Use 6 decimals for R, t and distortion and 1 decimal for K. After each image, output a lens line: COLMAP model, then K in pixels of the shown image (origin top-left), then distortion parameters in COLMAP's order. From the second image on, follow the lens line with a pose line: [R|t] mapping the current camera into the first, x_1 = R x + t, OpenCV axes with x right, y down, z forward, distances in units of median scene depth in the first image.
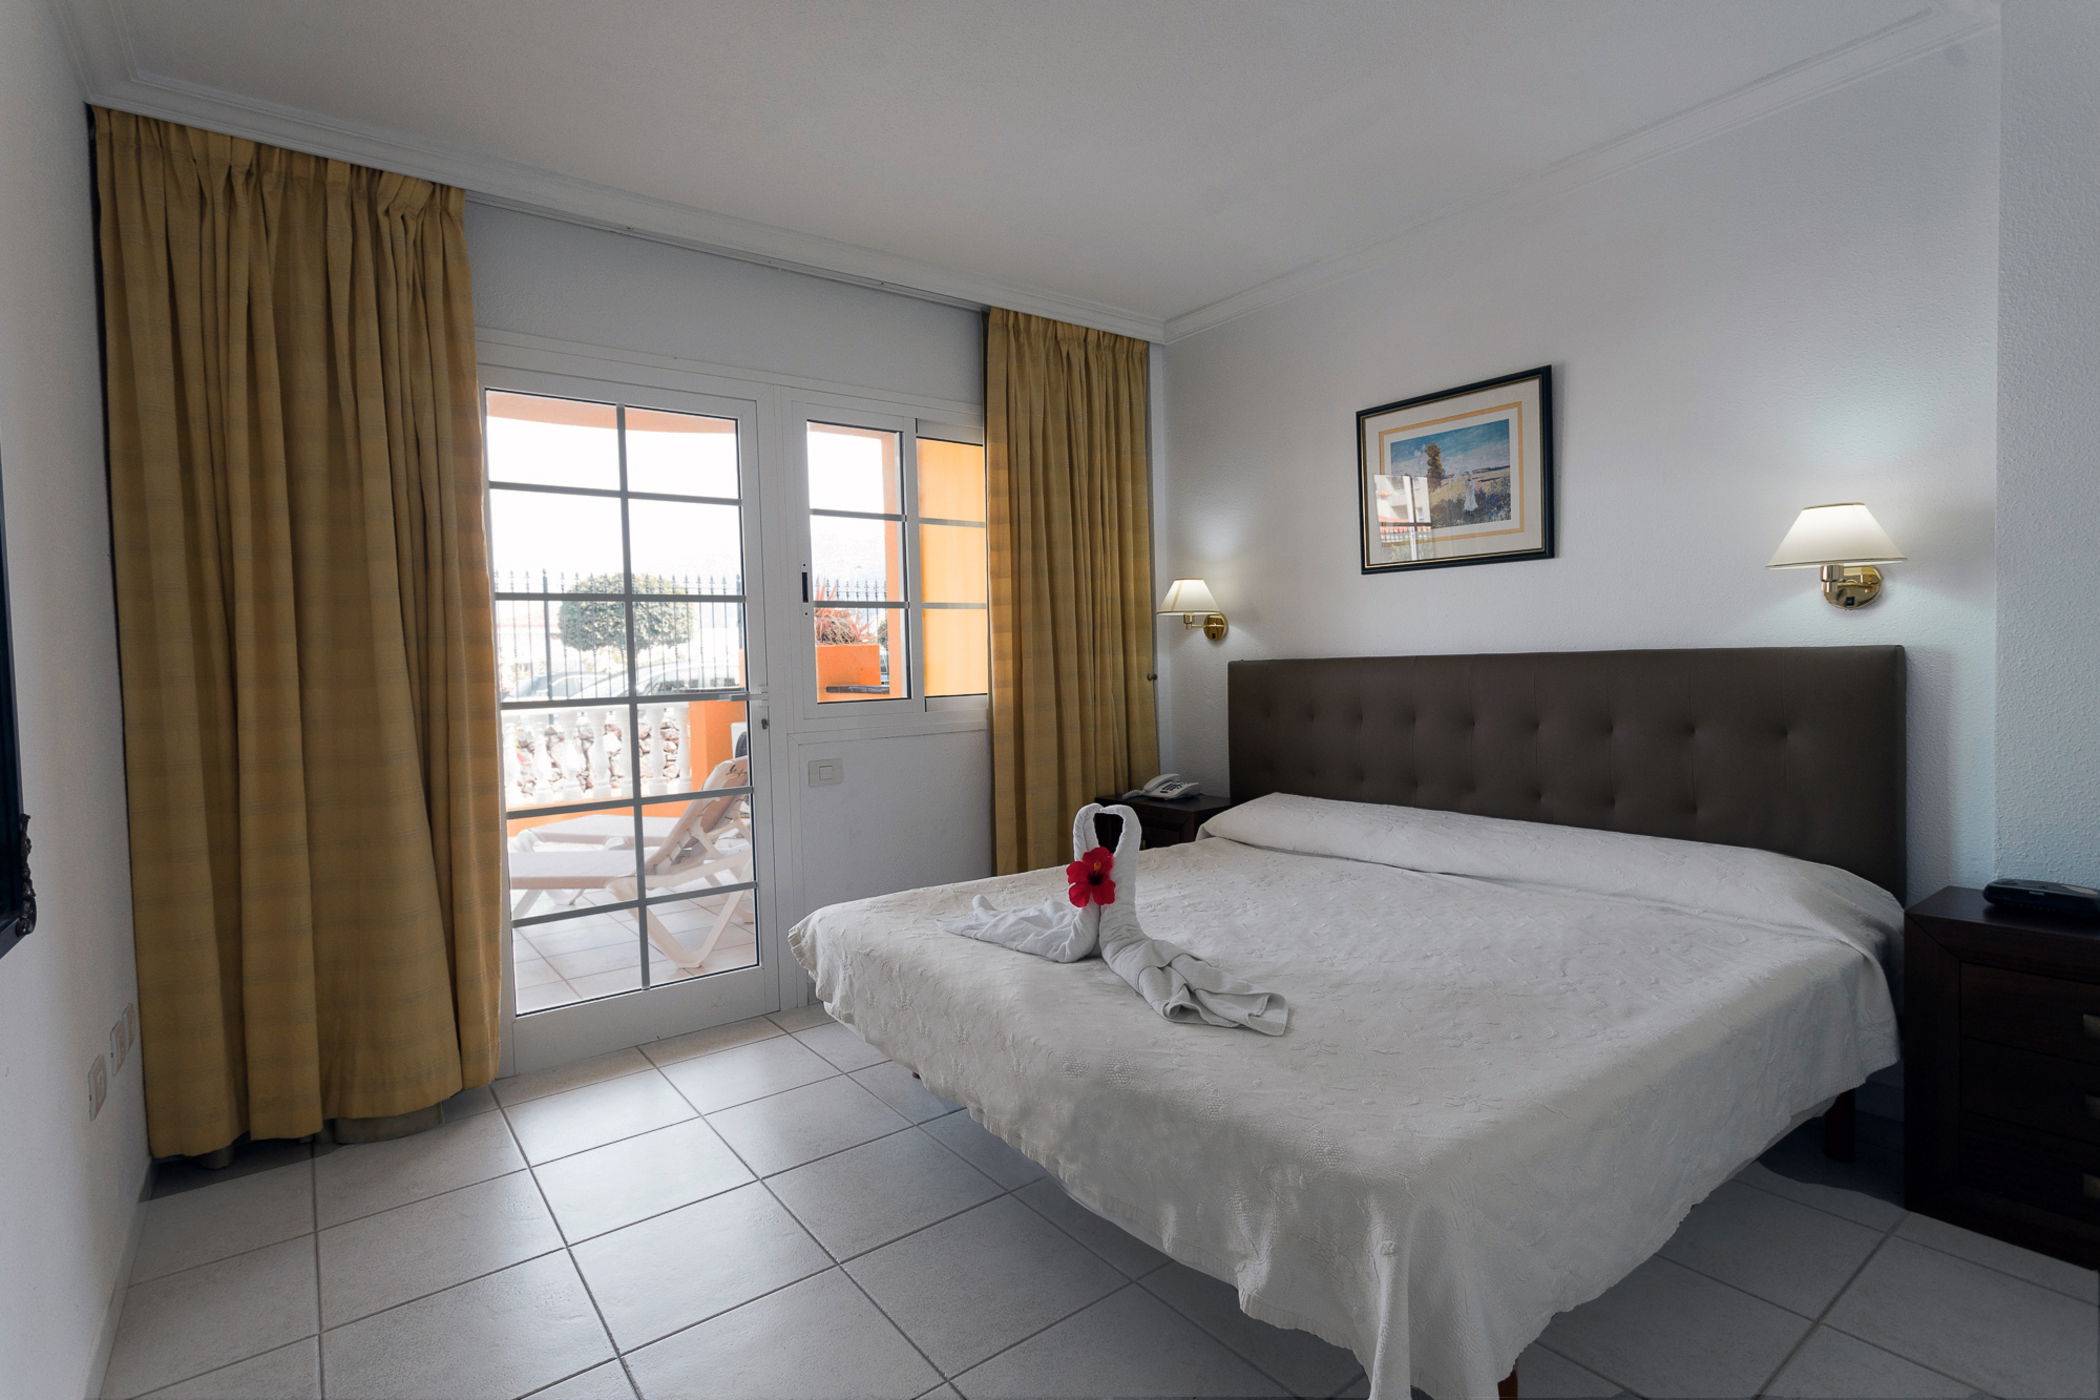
lens RADIAL K [[986.9, 0, 1050.0], [0, 986.9, 700.0], [0, 0, 1]] dist [-0.029359, 0.000404]
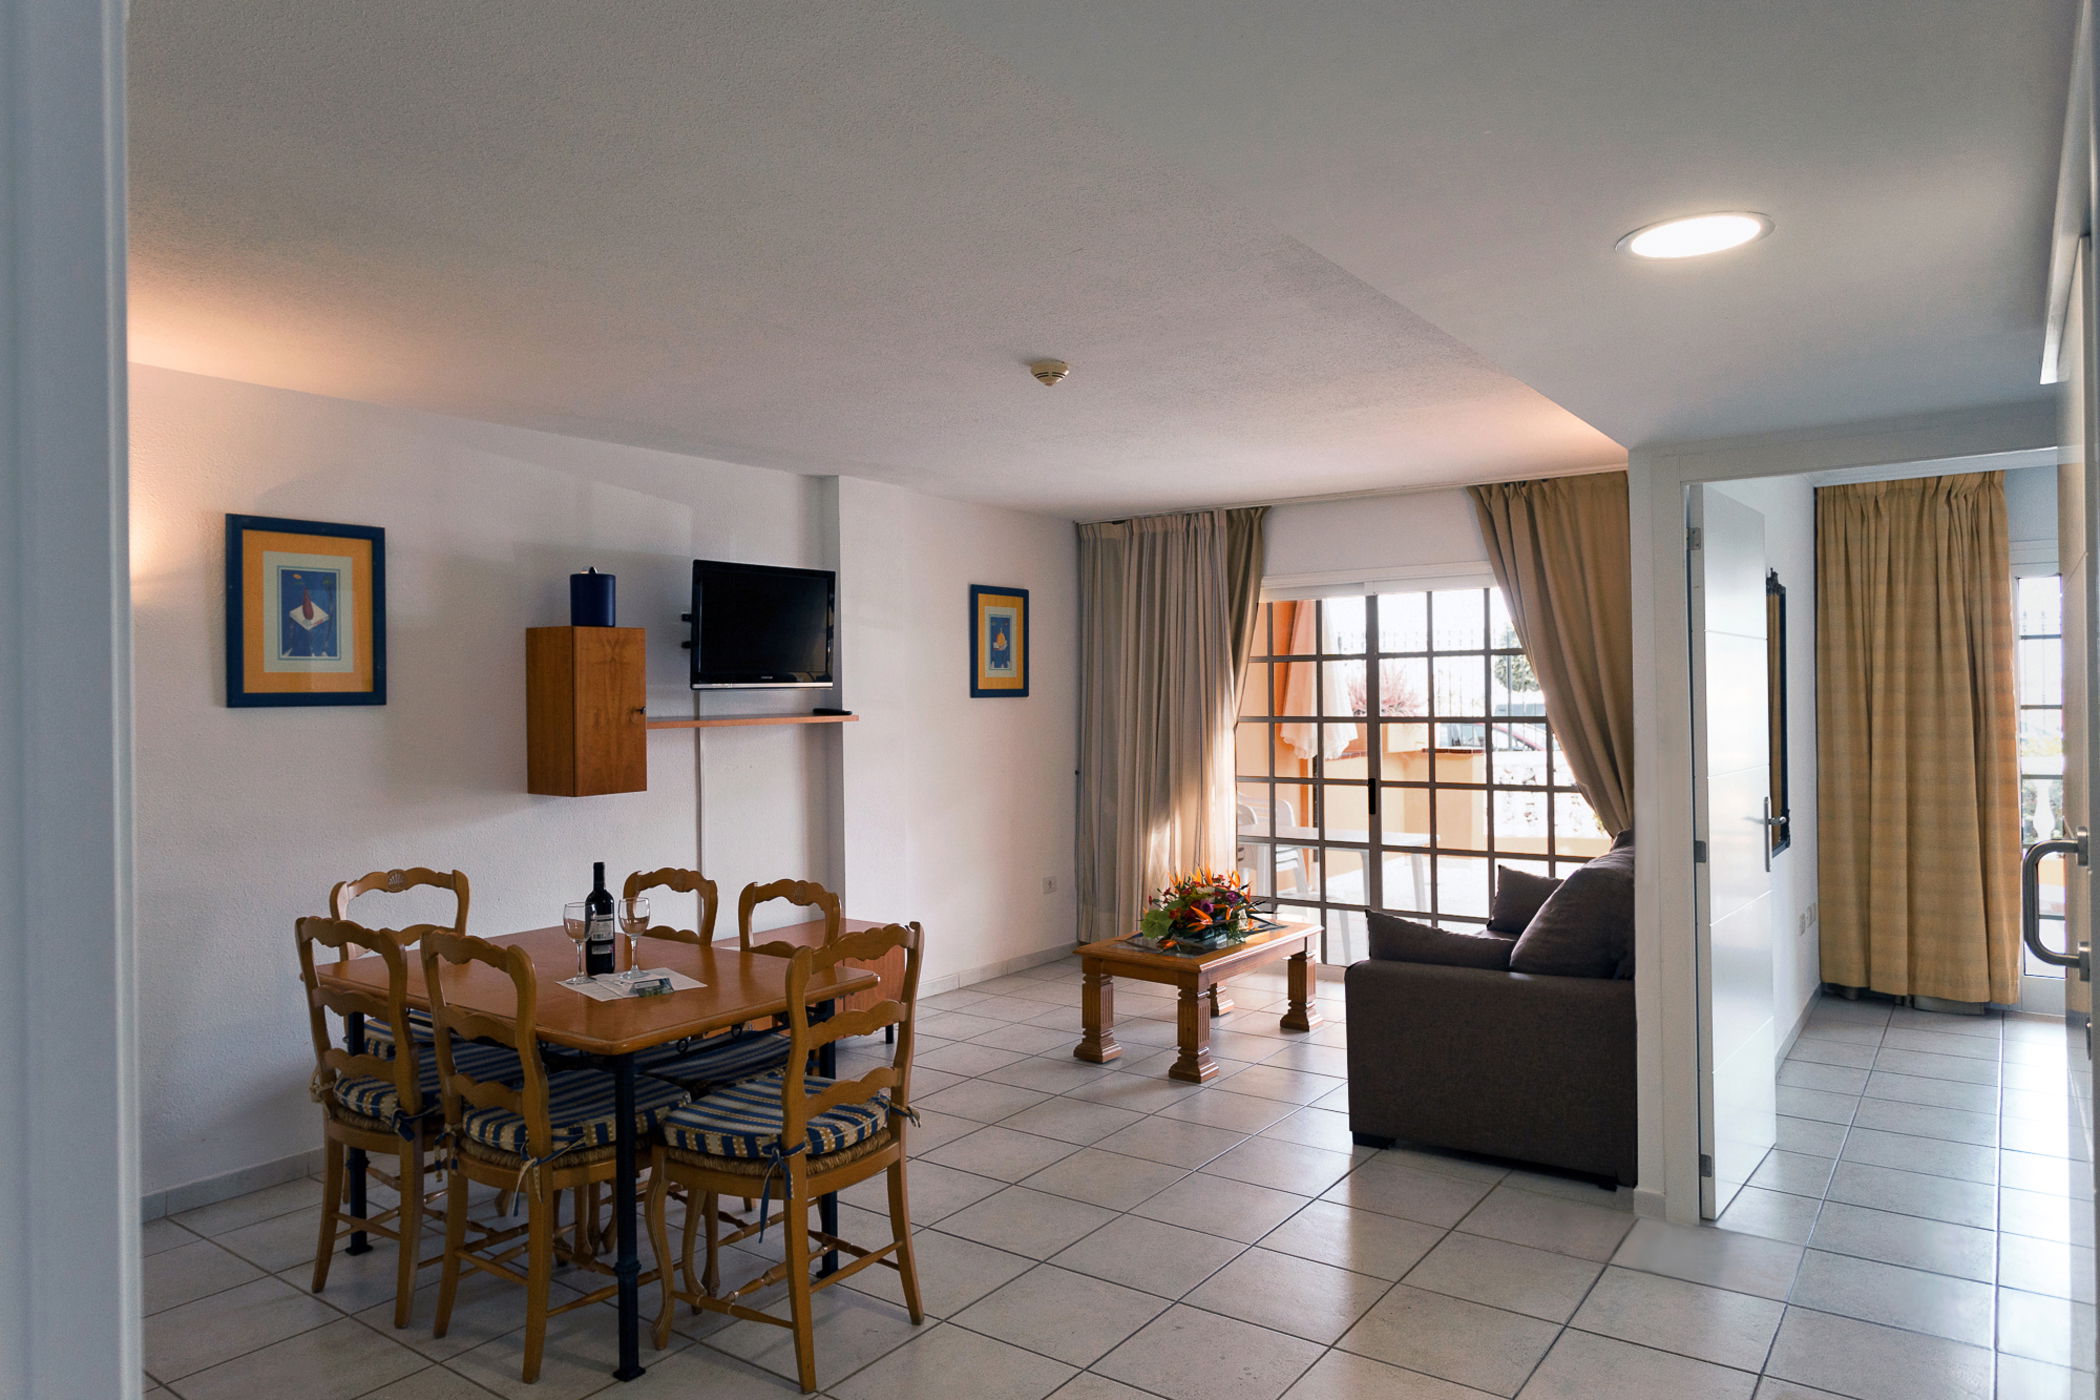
lens RADIAL K [[1317.4, 0, 1050.0], [0, 1317.4, 700.0], [0, 0, 1]] dist [-0.005029, -0.001278]
pose [[0.301024, 0.019594, -0.953415, 0.550226], [-0.030209, 0.999483, 0.011003, -0.046713], [0.953138, 0.025489, 0.301460, -0.642929]]
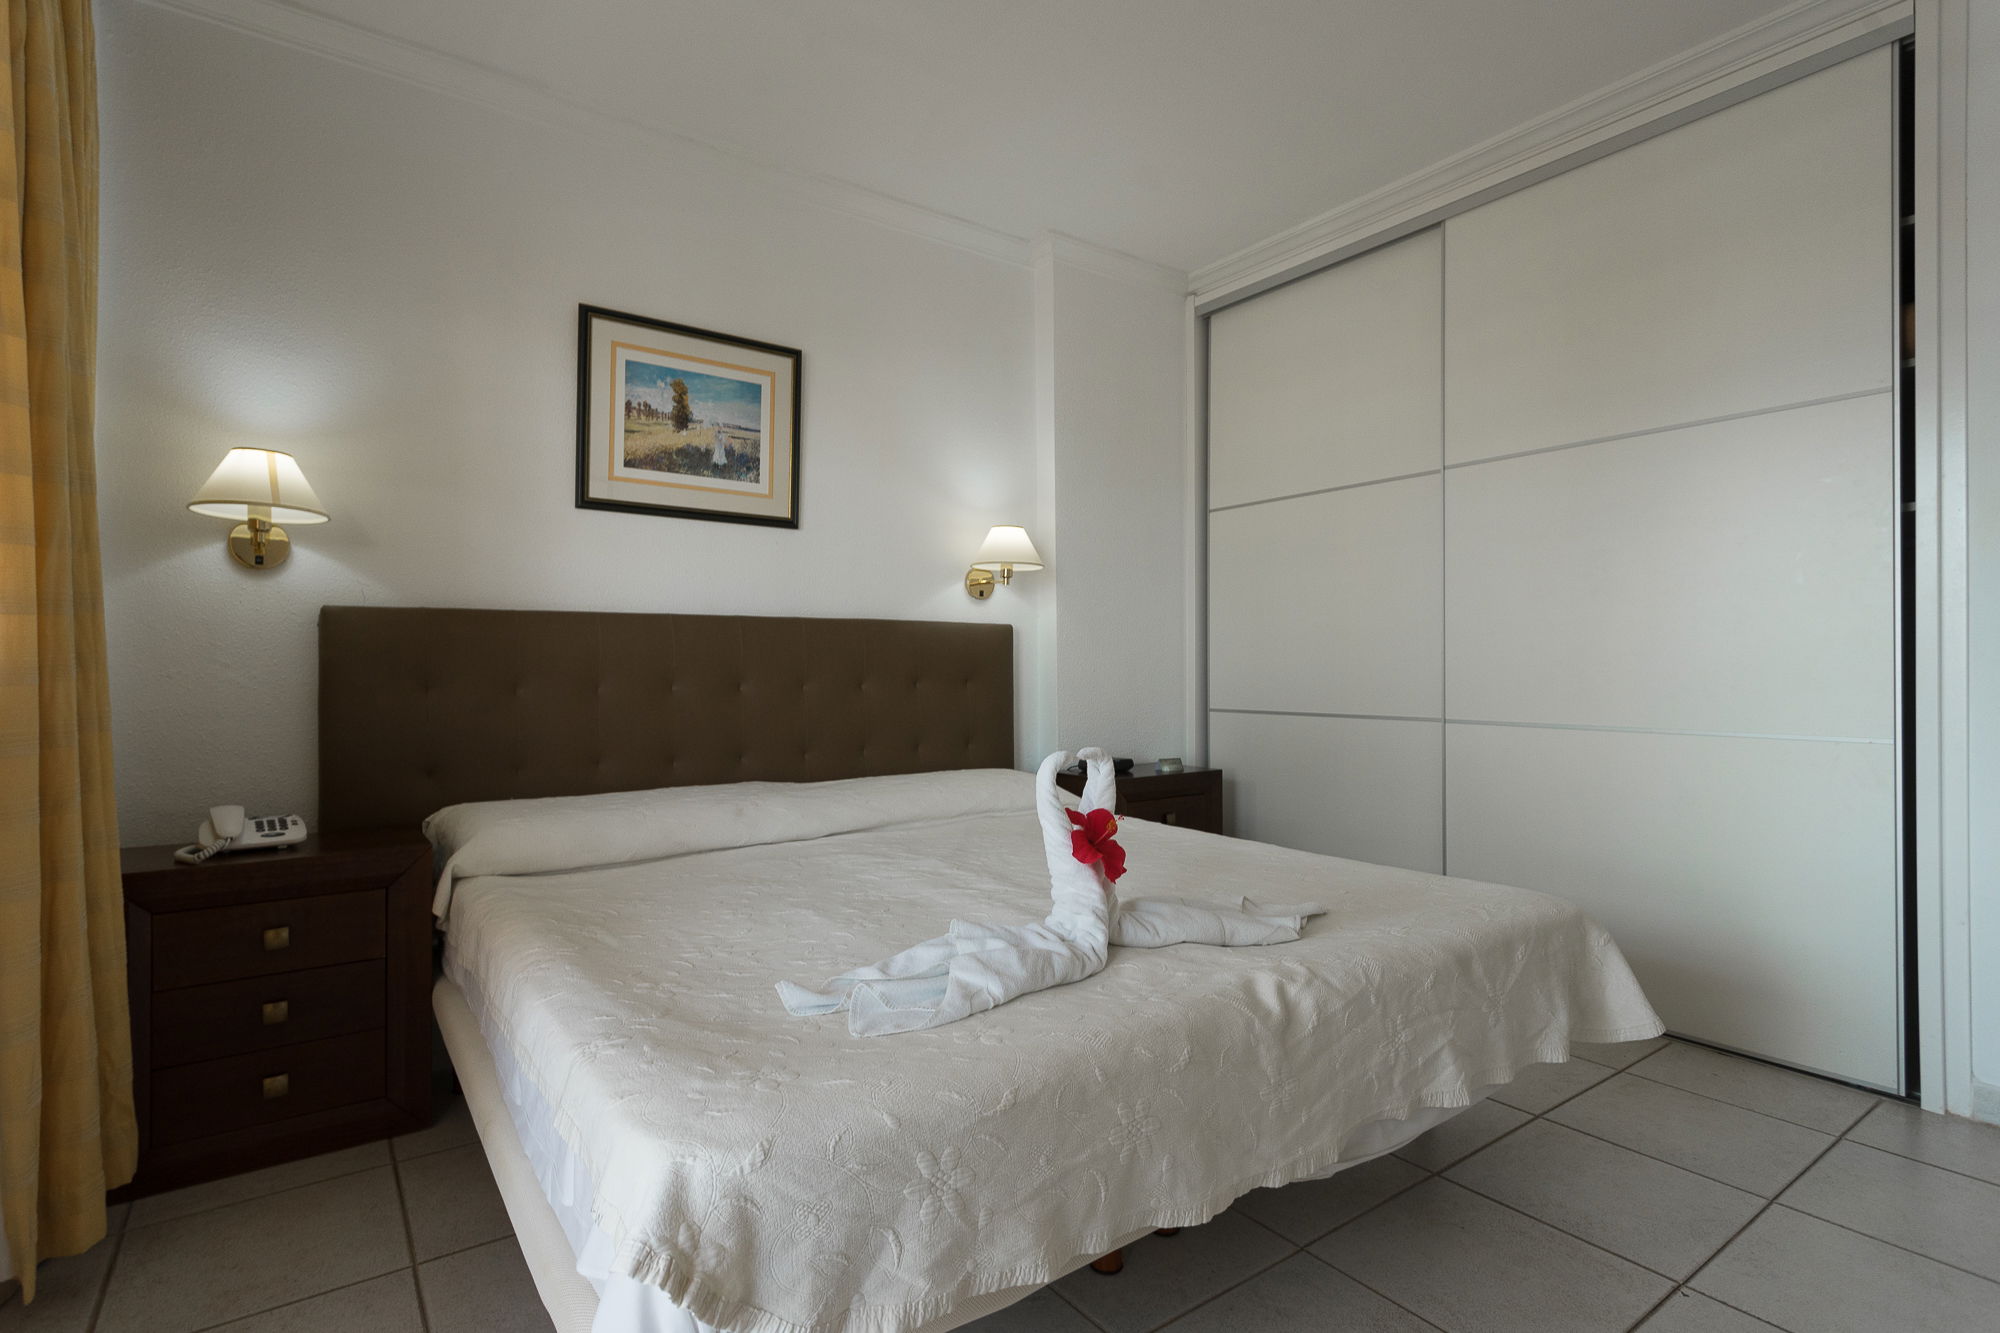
lens RADIAL K [[939.9, 0, 1000.0], [0, 939.9, 666.5], [0, 0, 1]] dist [-0.029359, 0.000404]
pose [[0.032305, 0.030405, 0.999016, -0.481157], [0.042848, 0.998576, -0.031777, 0.044839], [-0.998559, 0.043833, 0.030956, 0.737077]]
